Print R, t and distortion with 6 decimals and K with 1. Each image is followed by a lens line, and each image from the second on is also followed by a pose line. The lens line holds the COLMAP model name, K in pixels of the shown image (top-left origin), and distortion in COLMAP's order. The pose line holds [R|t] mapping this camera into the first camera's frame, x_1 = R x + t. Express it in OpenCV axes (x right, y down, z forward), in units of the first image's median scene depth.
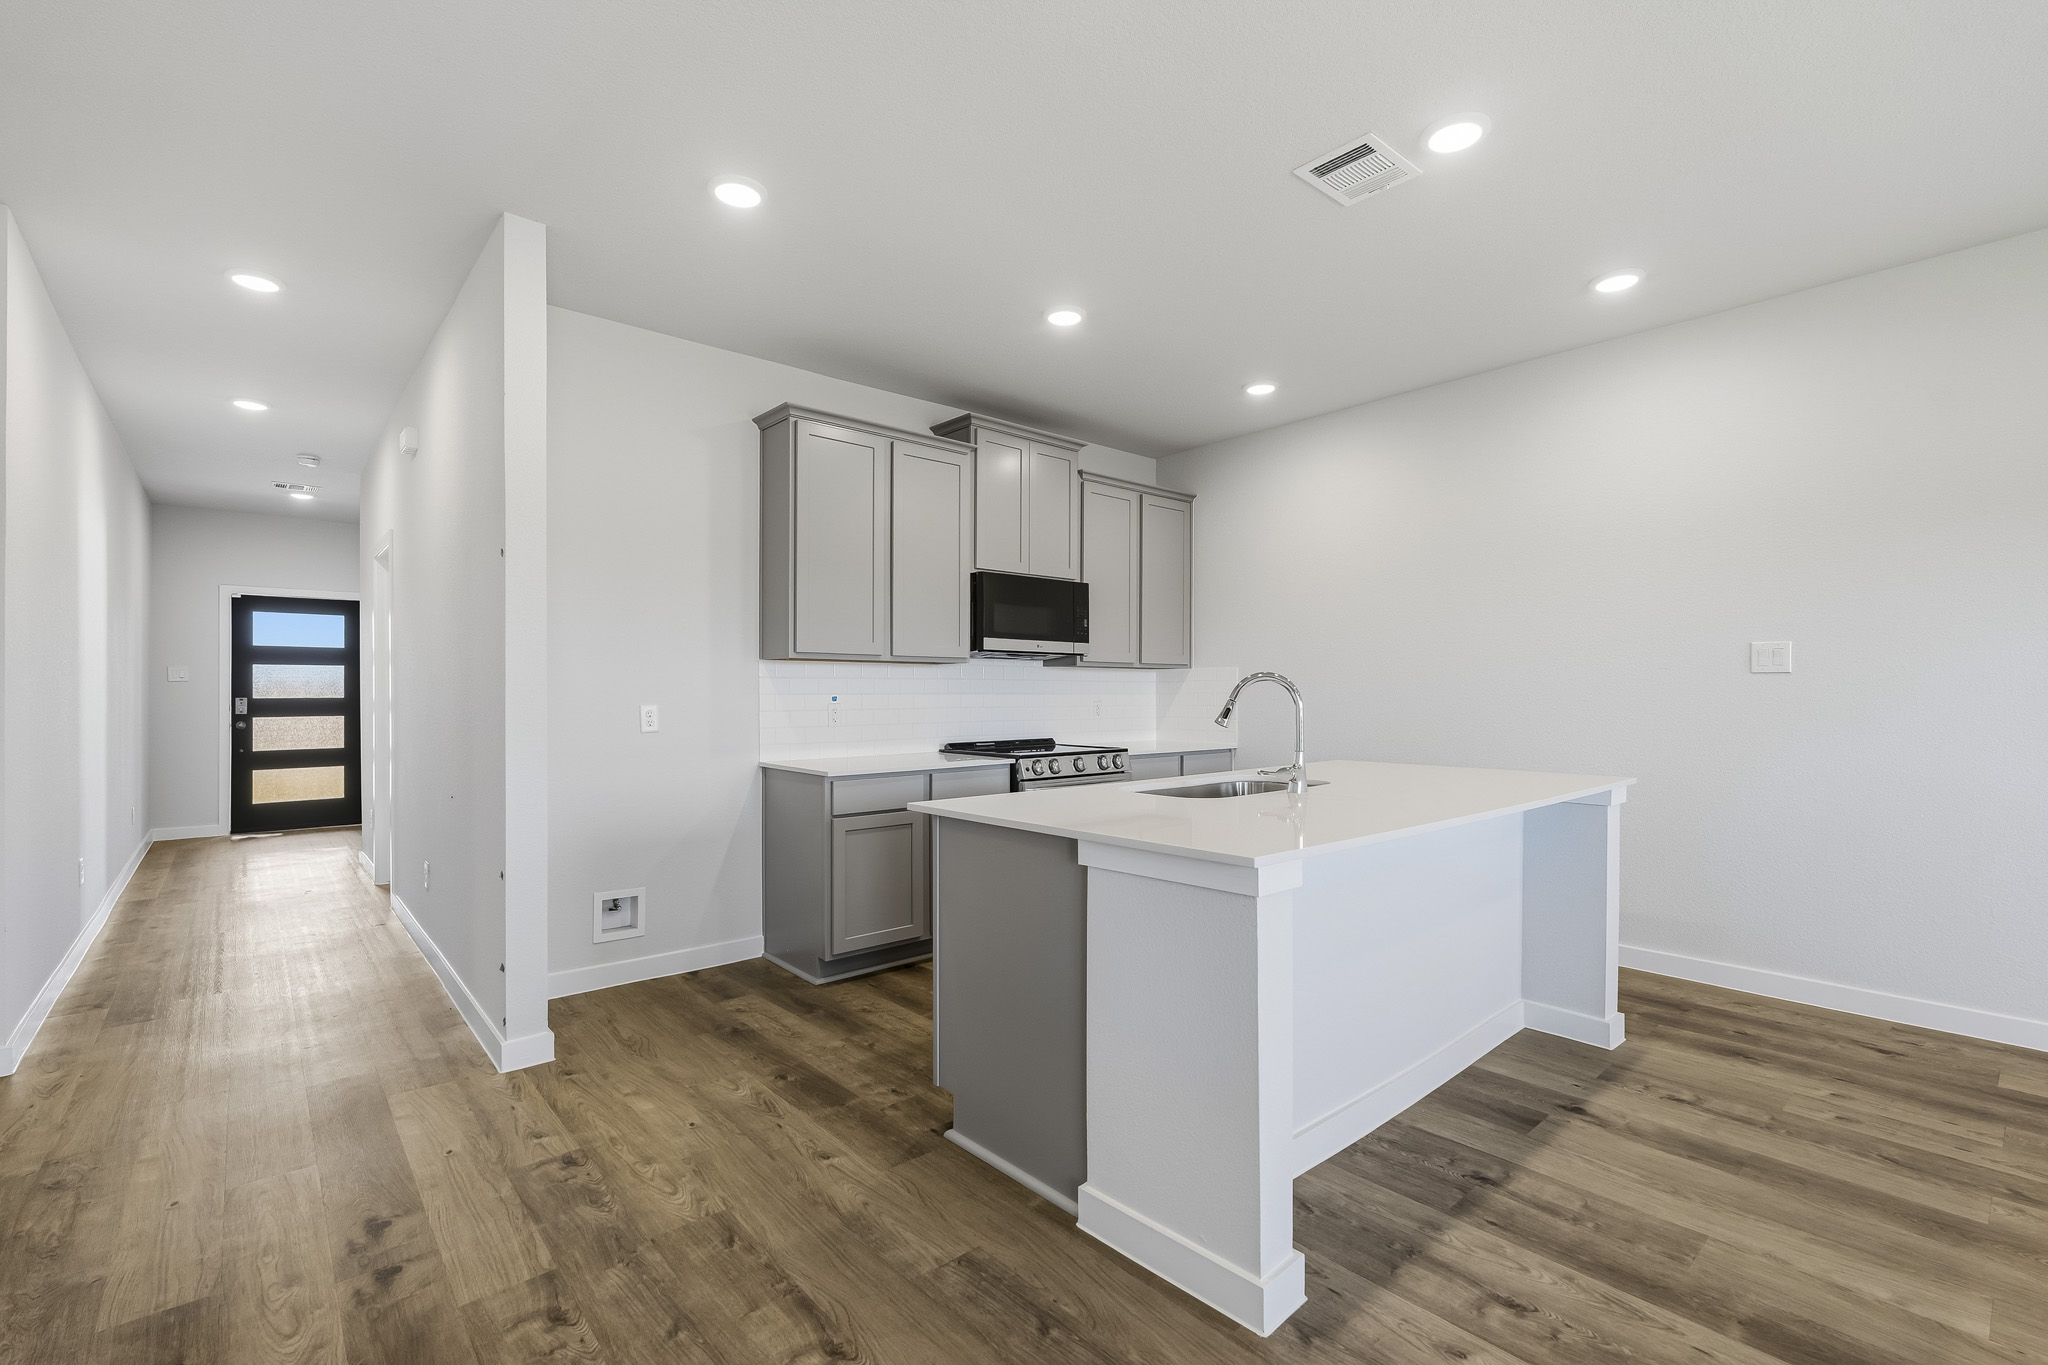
lens RADIAL K [[896.5, 0, 977.8], [0, 896.5, 689.1], [0, 0, 1]] dist [0.002349, 0.000707]
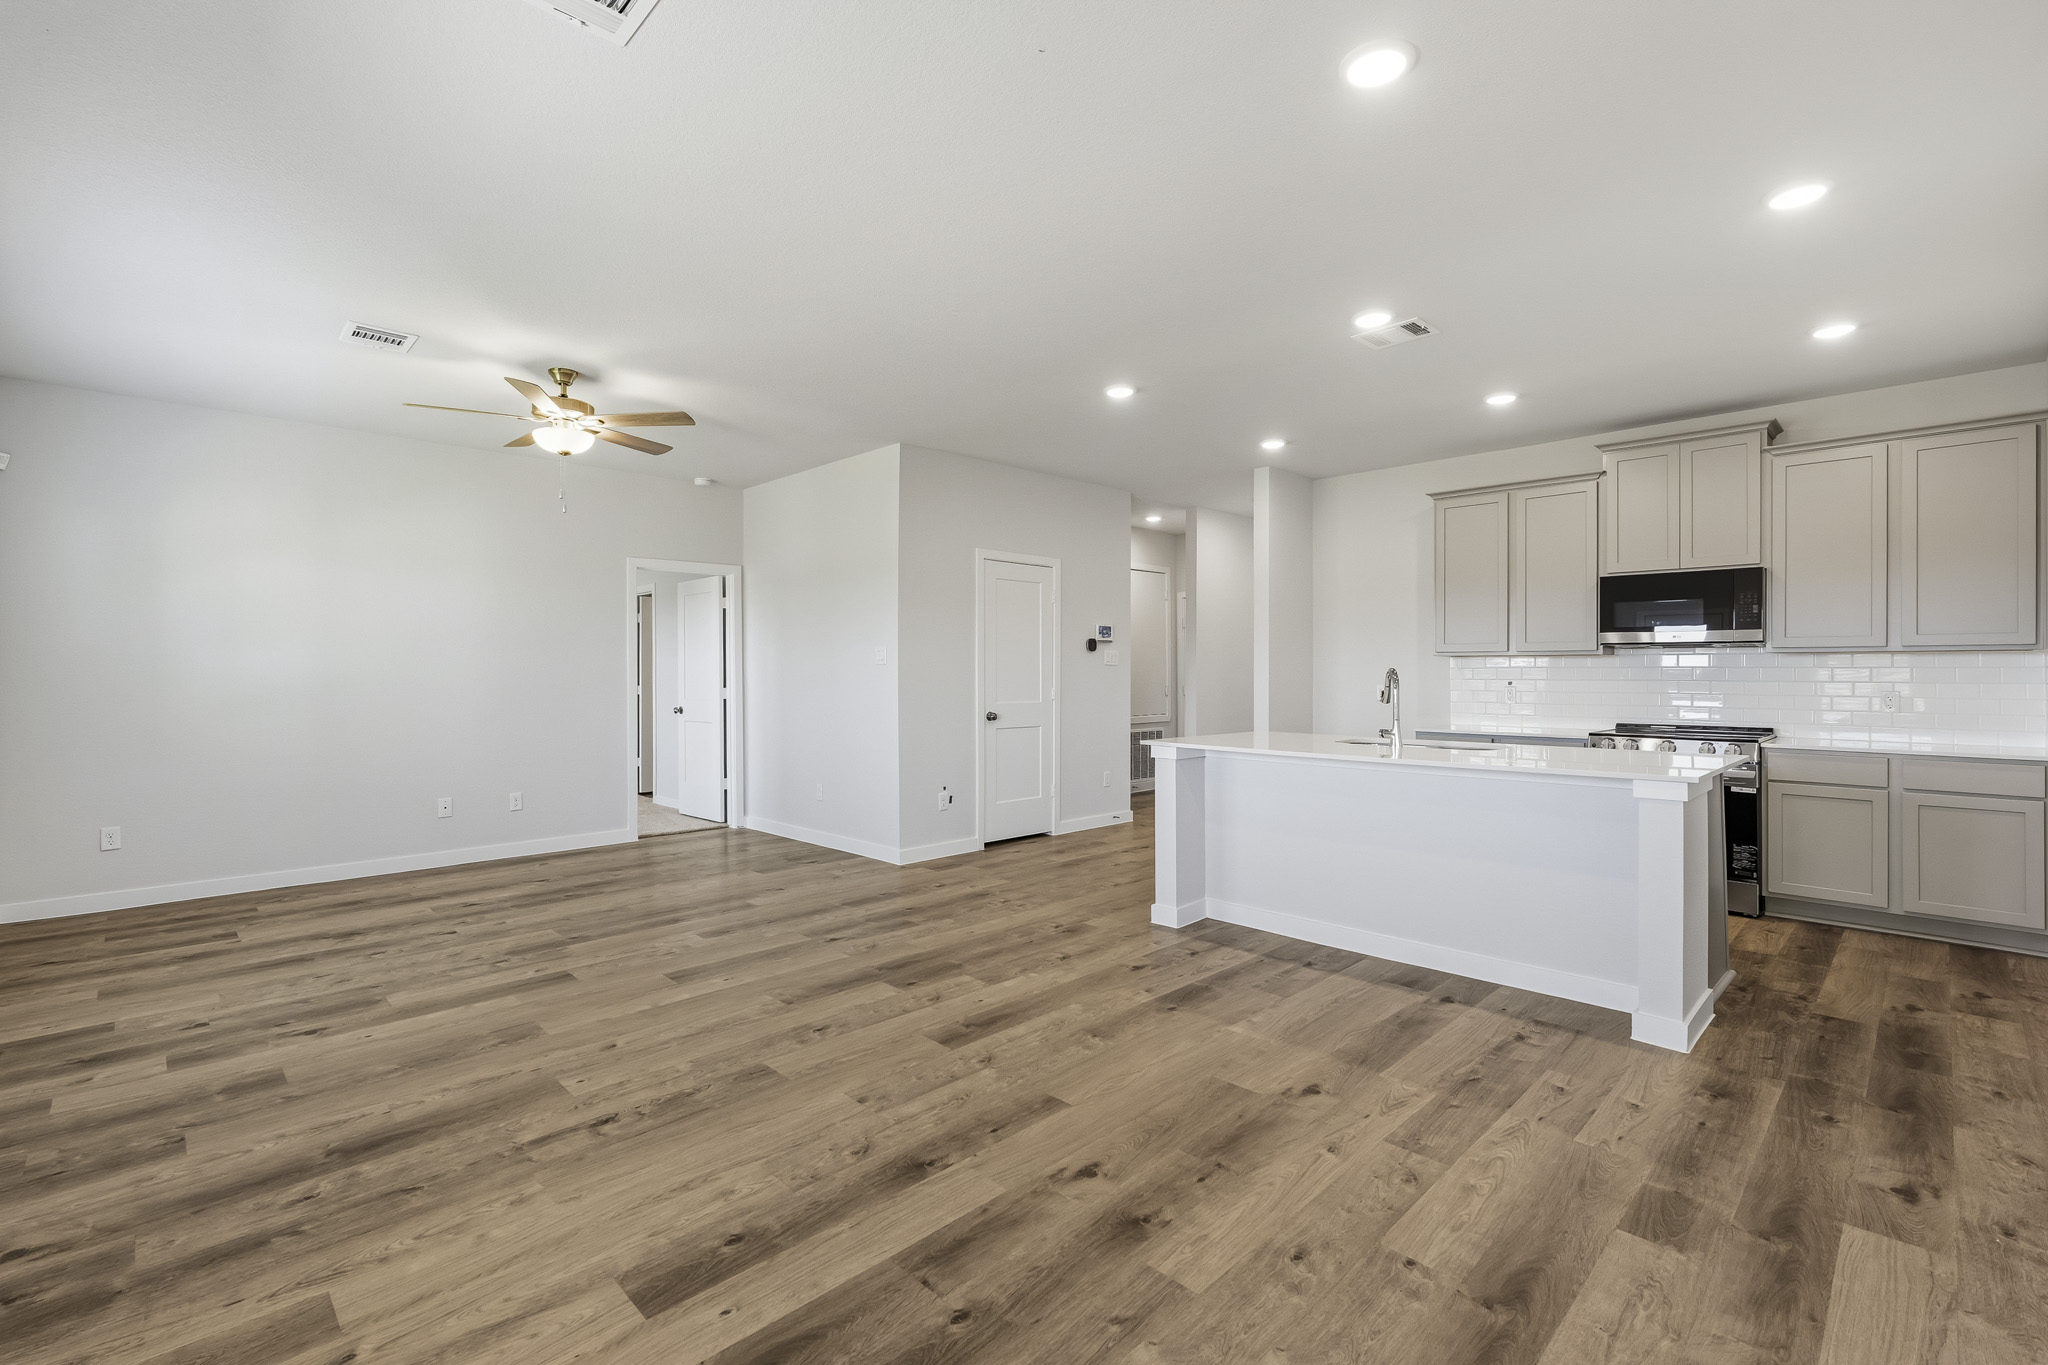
lens RADIAL K [[900.9, 0, 1062.9], [0, 900.9, 676.2], [0, 0, 1]] dist [-0.003625, -0.000086]
pose [[0.101089, 0.004026, -0.994869, 1.549123], [-0.000371, 0.999992, 0.004009, -0.005859], [0.994877, -0.000036, 0.101090, 0.253702]]
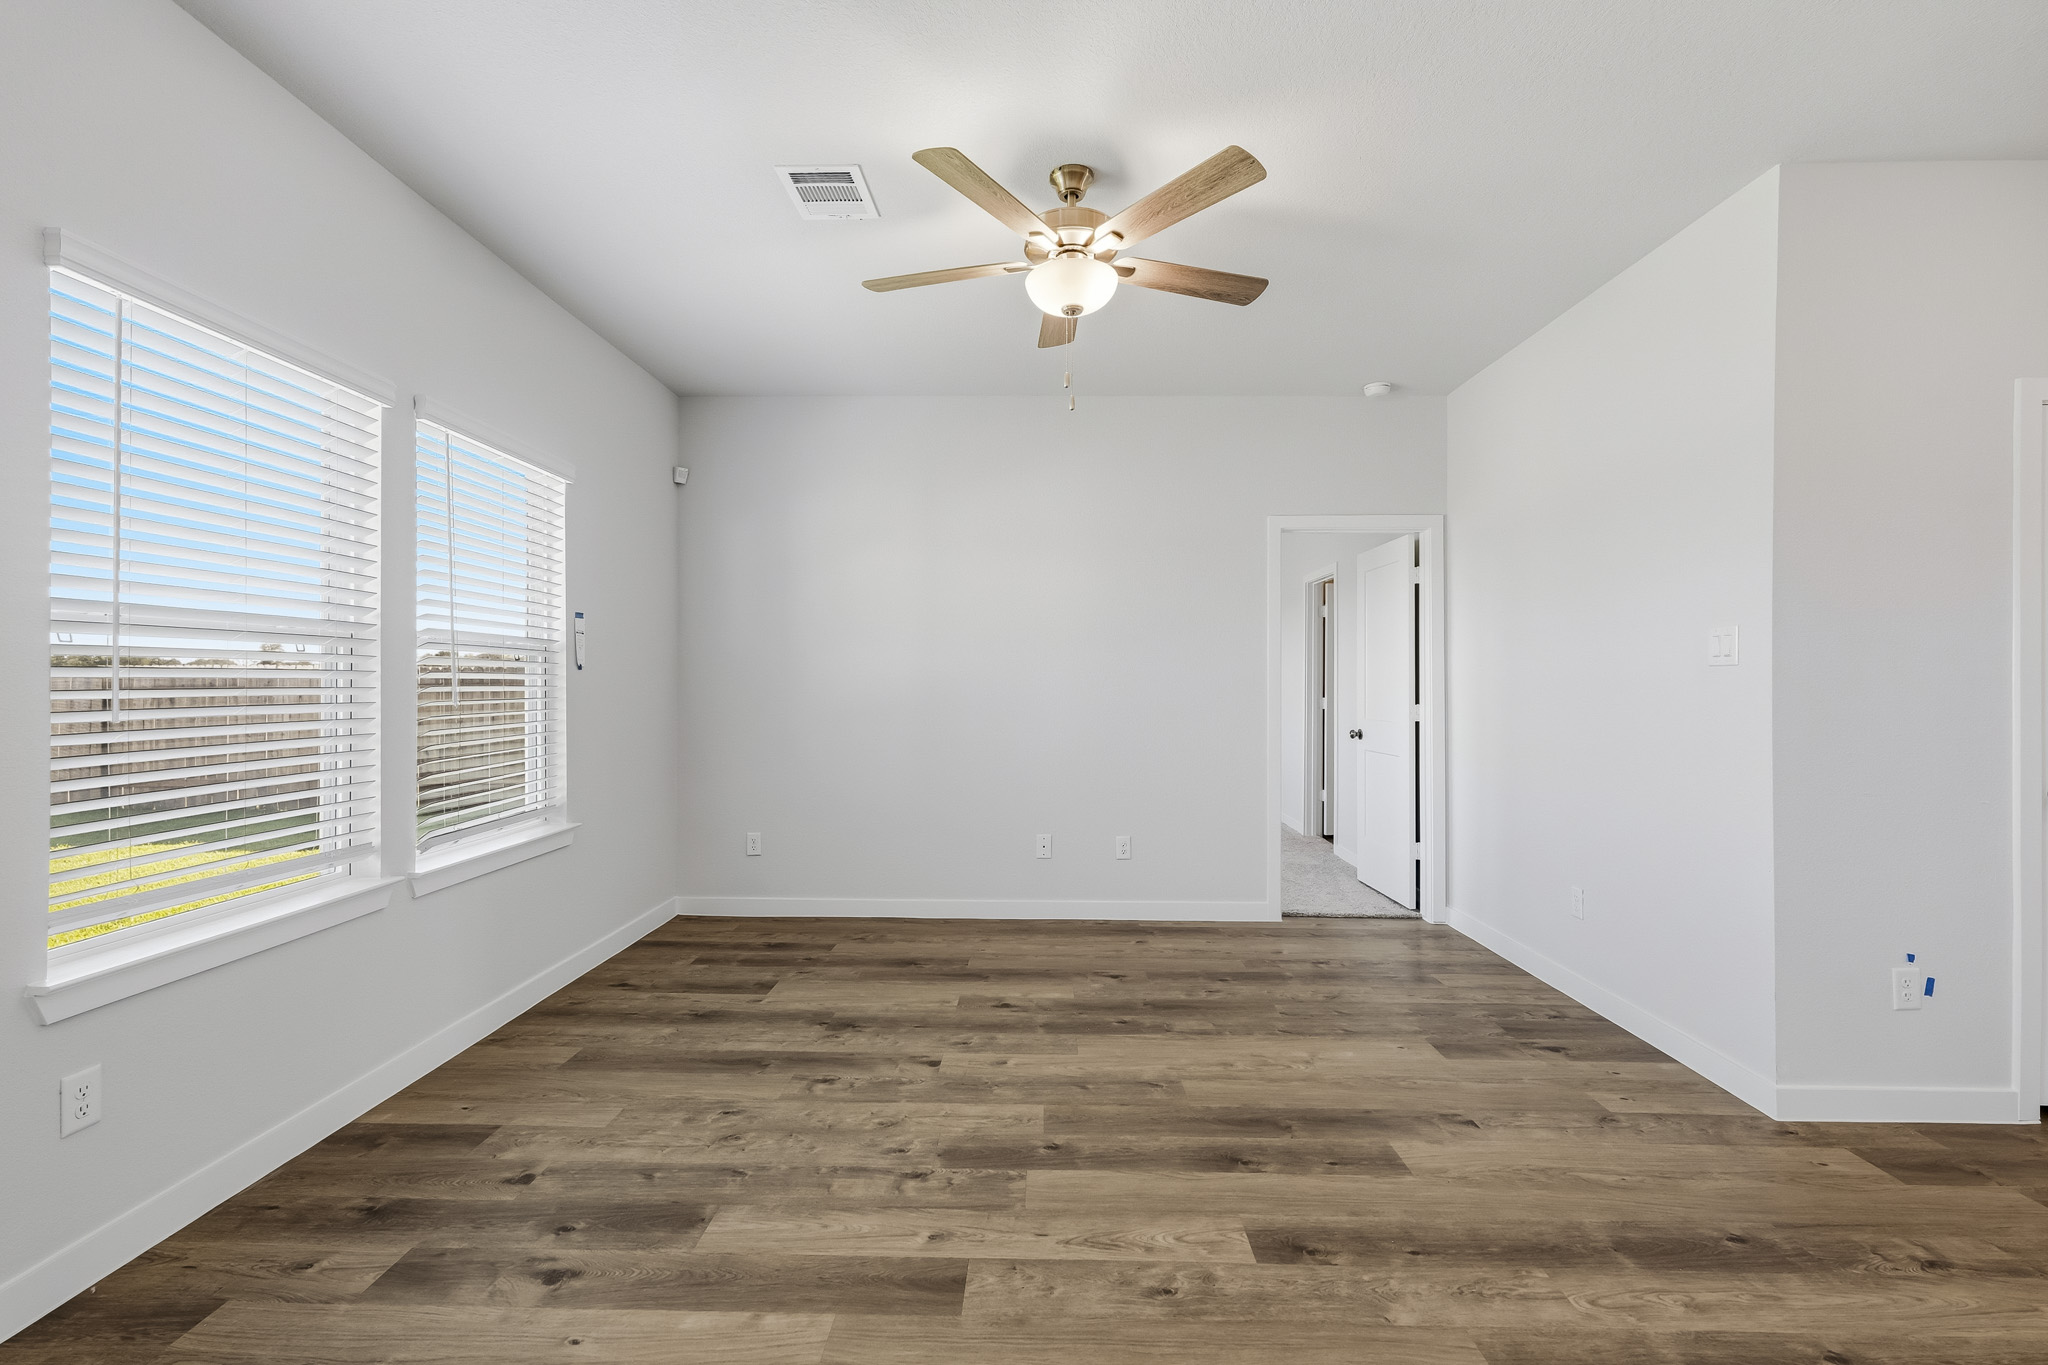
lens RADIAL K [[933.2, 0, 1015.3], [0, 933.2, 647.4], [0, 0, 1]] dist [0.003219, -0.000035]
pose [[-0.661643, -0.032104, -0.749131, 0.756488], [-0.006137, 0.999281, -0.037403, 0.006615], [0.749794, -0.020150, -0.661365, 0.158535]]
